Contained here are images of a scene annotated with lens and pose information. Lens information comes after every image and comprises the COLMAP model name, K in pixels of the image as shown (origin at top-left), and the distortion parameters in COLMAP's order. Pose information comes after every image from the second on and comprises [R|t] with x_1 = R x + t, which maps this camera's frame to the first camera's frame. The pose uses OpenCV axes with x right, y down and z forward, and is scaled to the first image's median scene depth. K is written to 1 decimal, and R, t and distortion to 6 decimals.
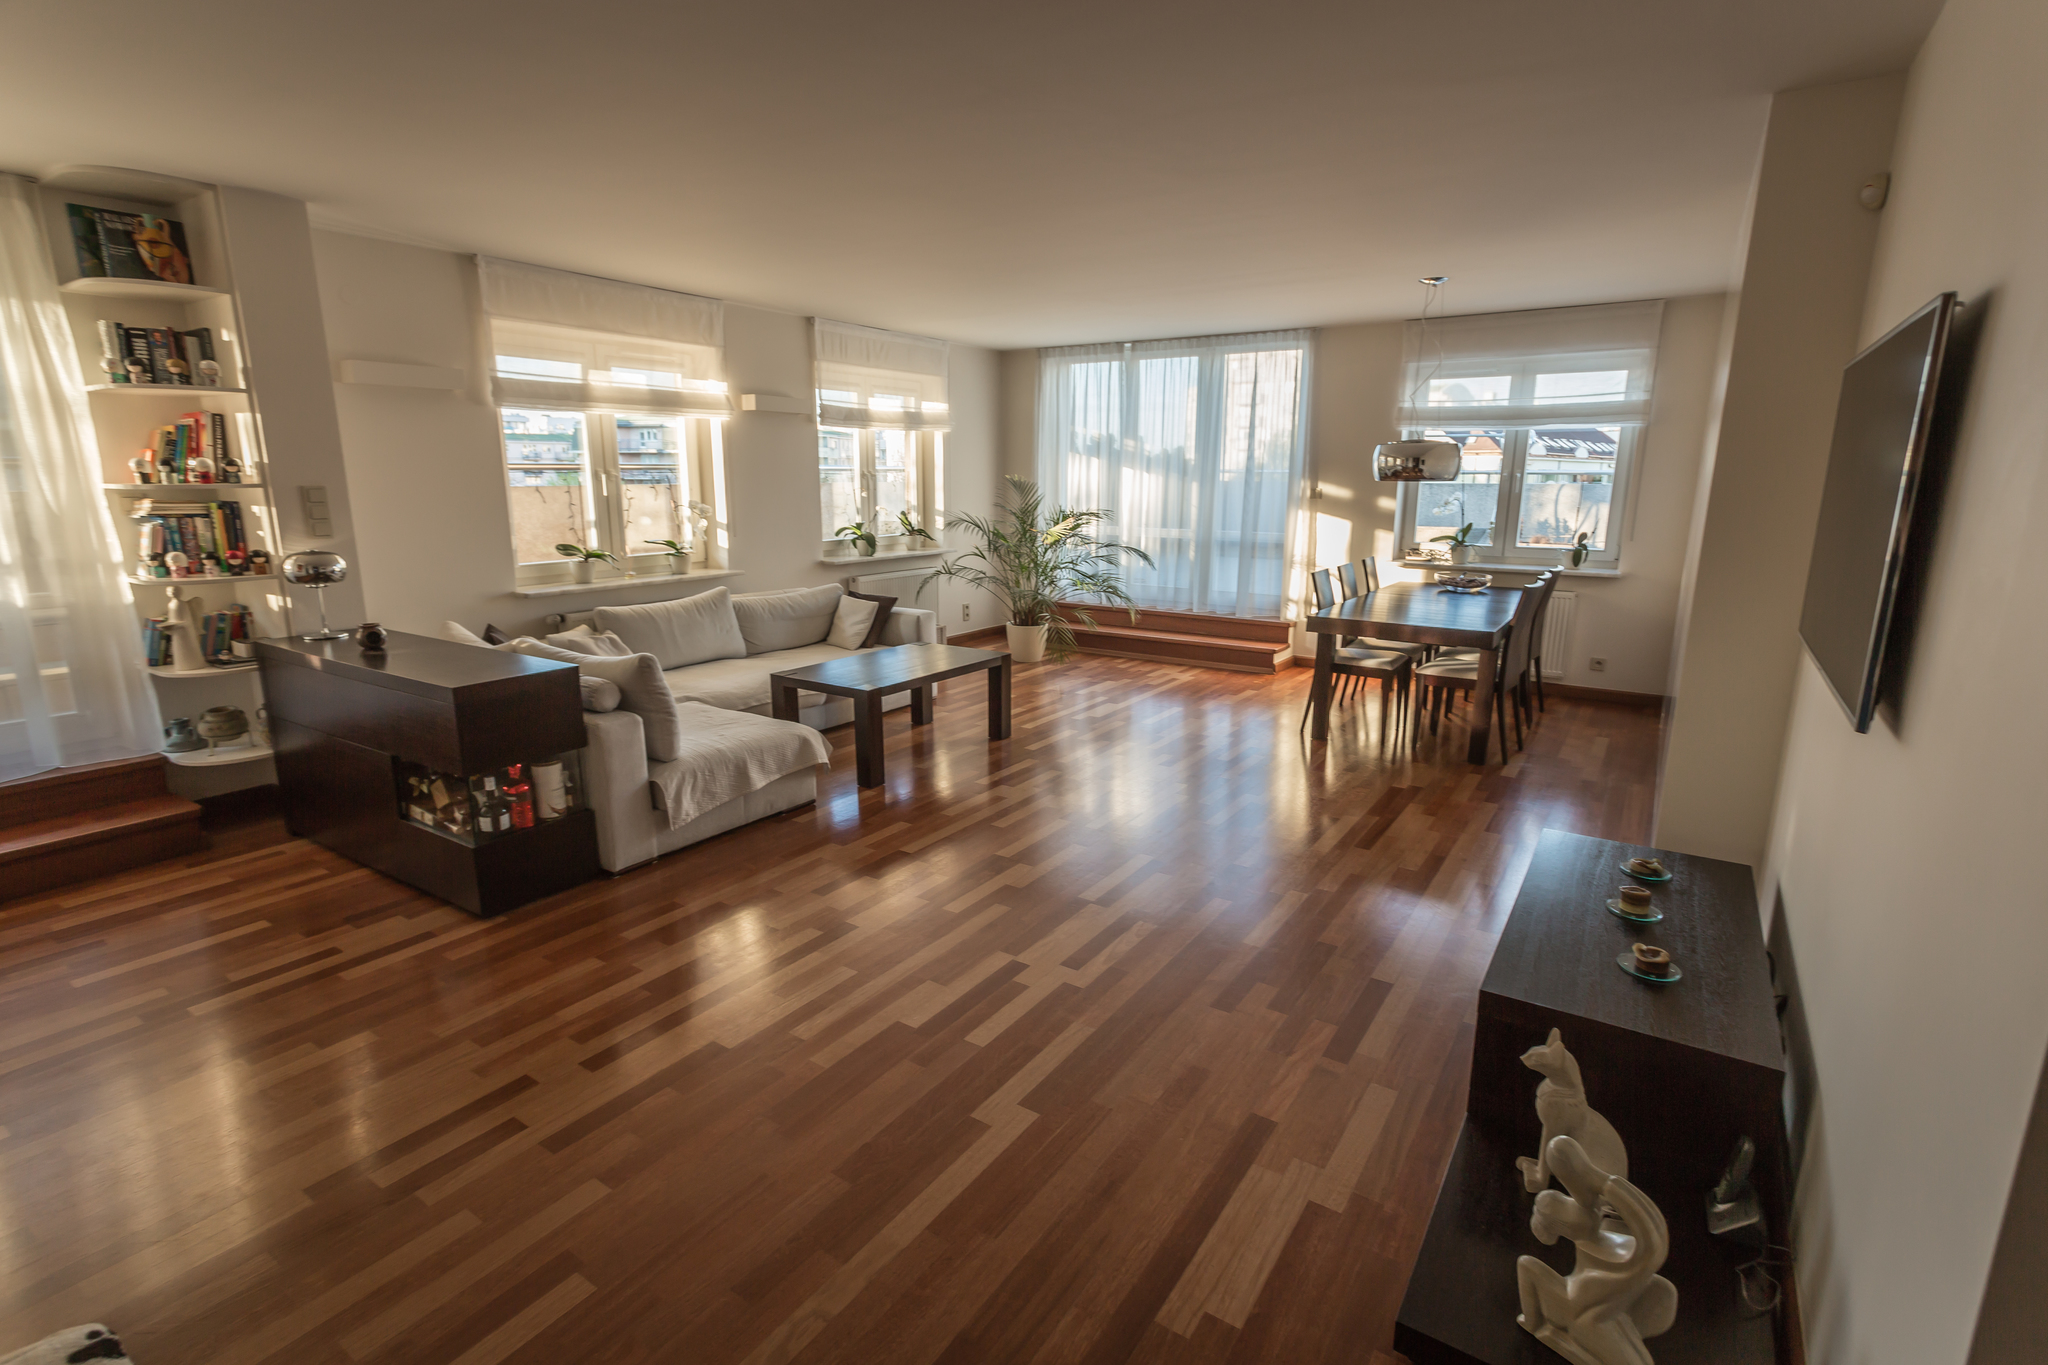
lens RADIAL K [[962.5, 0, 1019.9], [0, 962.5, 683.2], [0, 0, 1]] dist [0.002545, 0.002066]
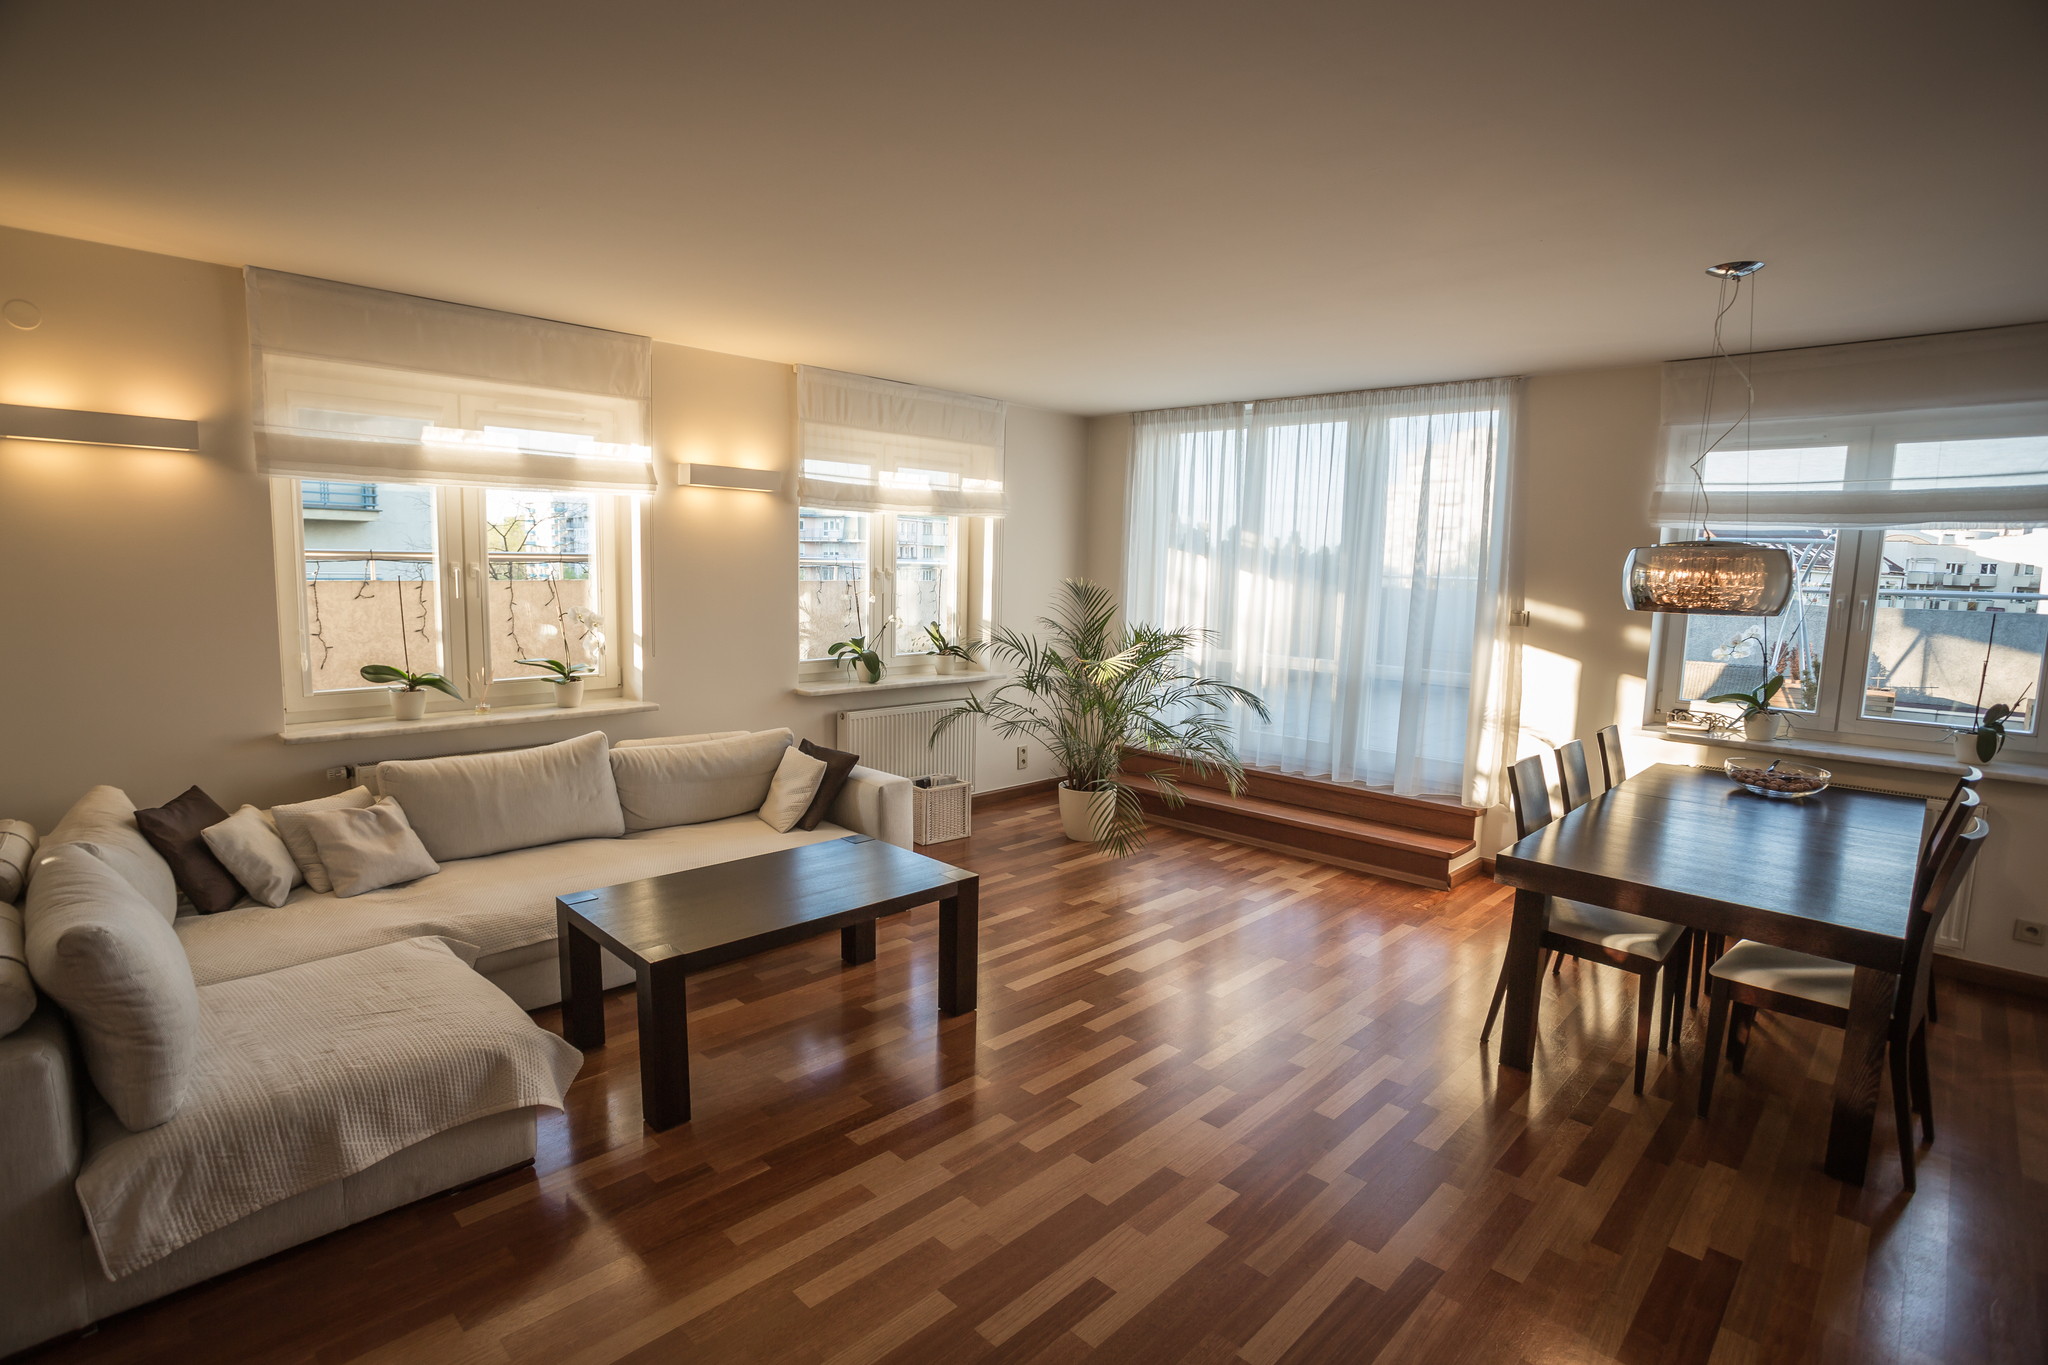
lens RADIAL K [[991.4, 0, 1019.7], [0, 991.4, 685.5], [0, 0, 1]] dist [-0.073865, 0.031899]
pose [[0.983152, 0.042585, -0.177758, 0.110702], [-0.059425, 0.994121, -0.090512, -0.086318], [0.172858, 0.099551, 0.979903, 0.355256]]
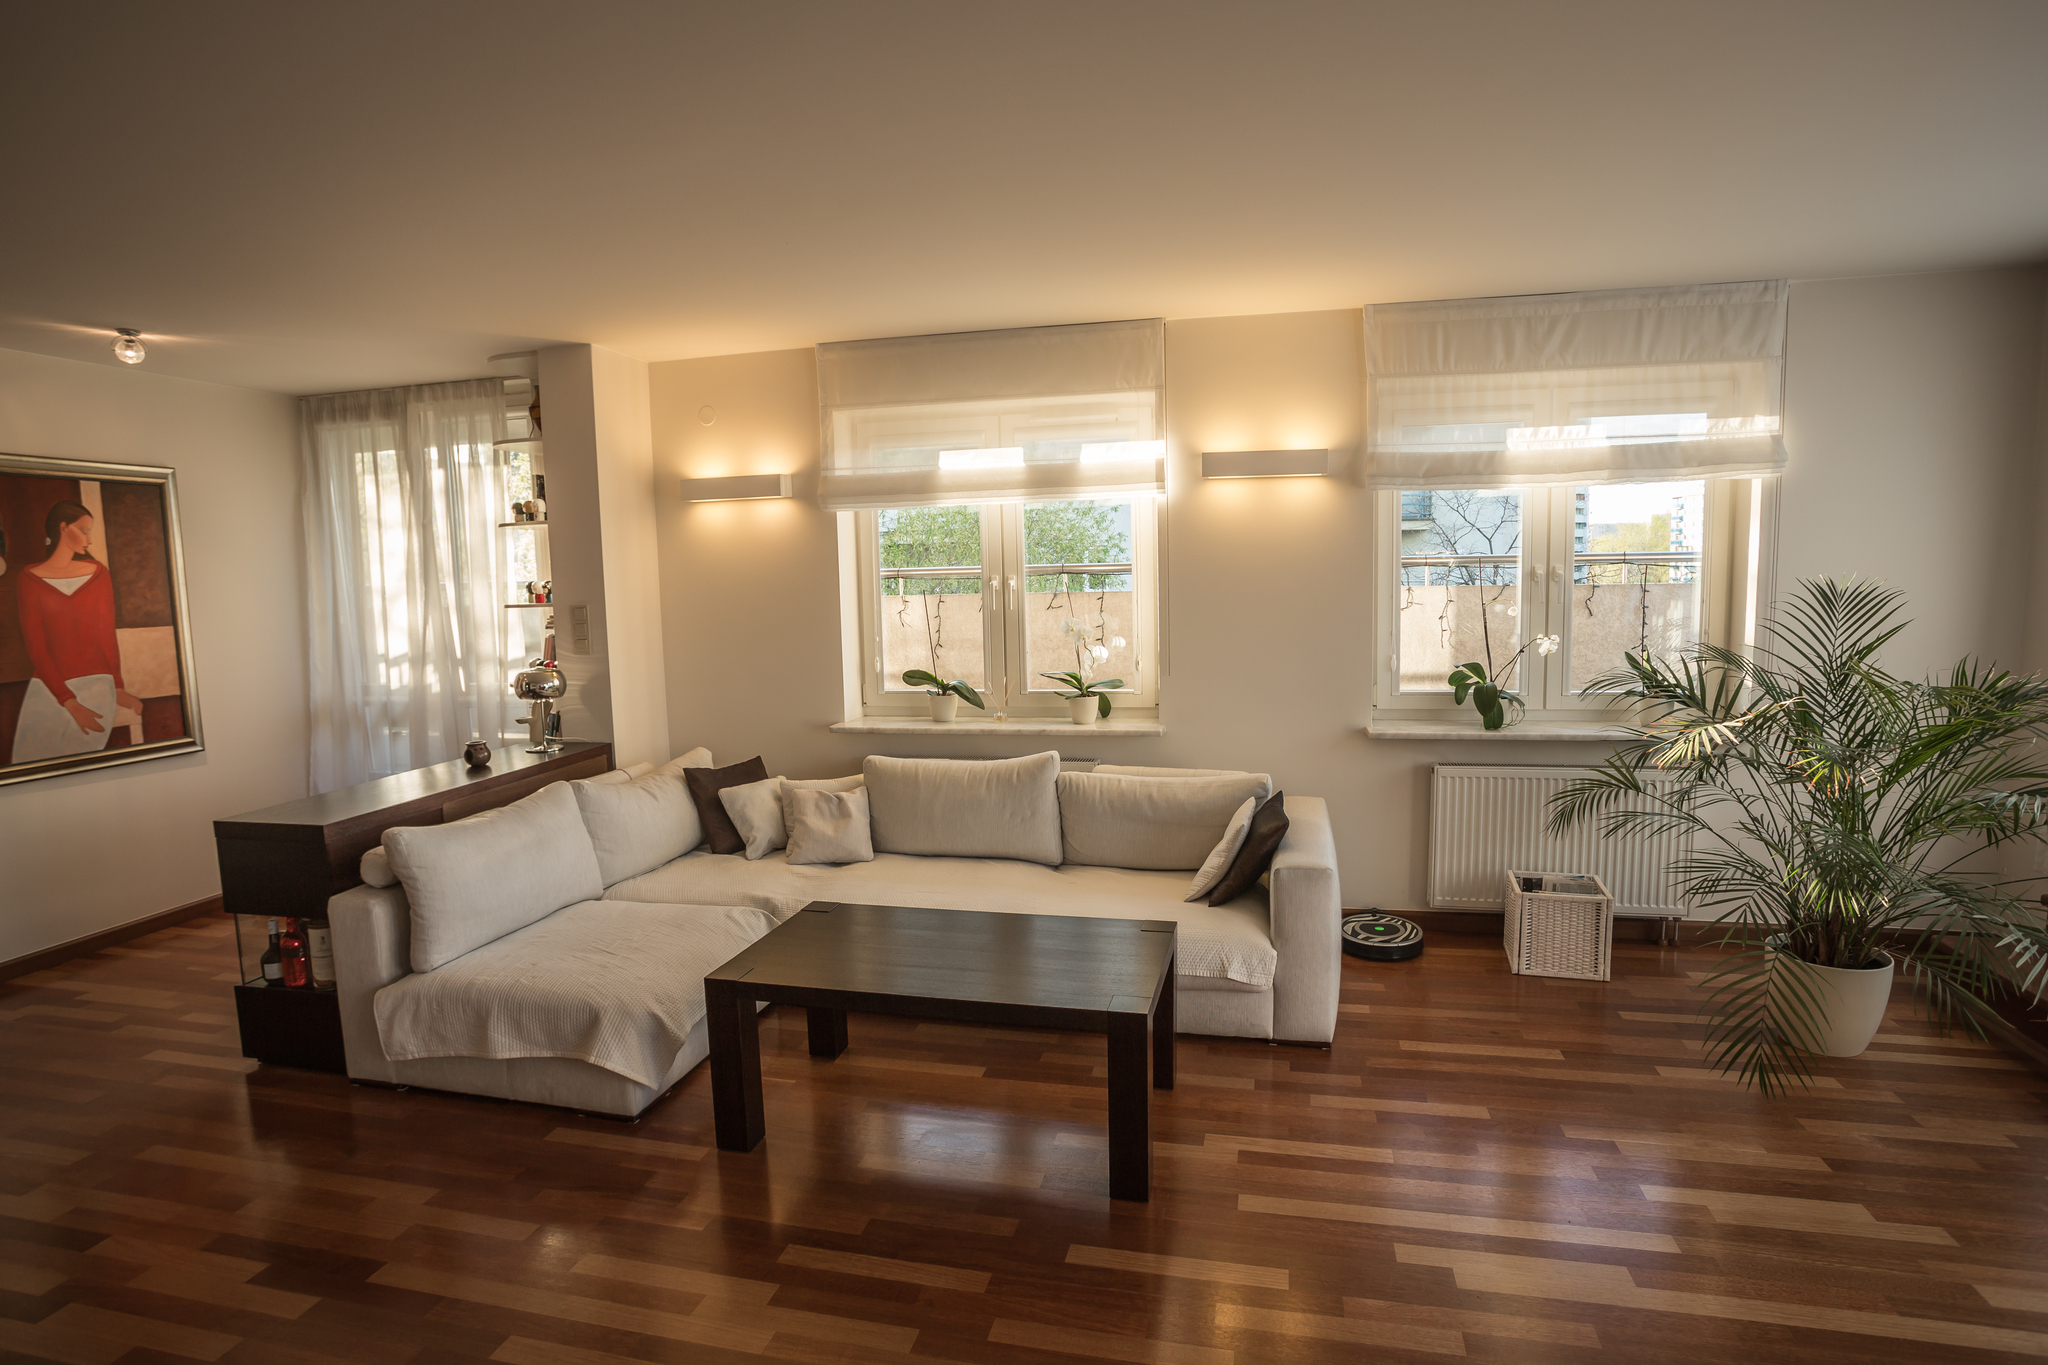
lens RADIAL K [[1071.0, 0, 1019.9], [0, 1071.0, 683.4], [0, 0, 1]] dist [-0.076206, 0.034589]
pose [[0.353491, 0.088749, -0.931219, 0.352562], [-0.176162, 0.983993, 0.026908, -0.158982], [0.918701, 0.154533, 0.363466, 0.697171]]
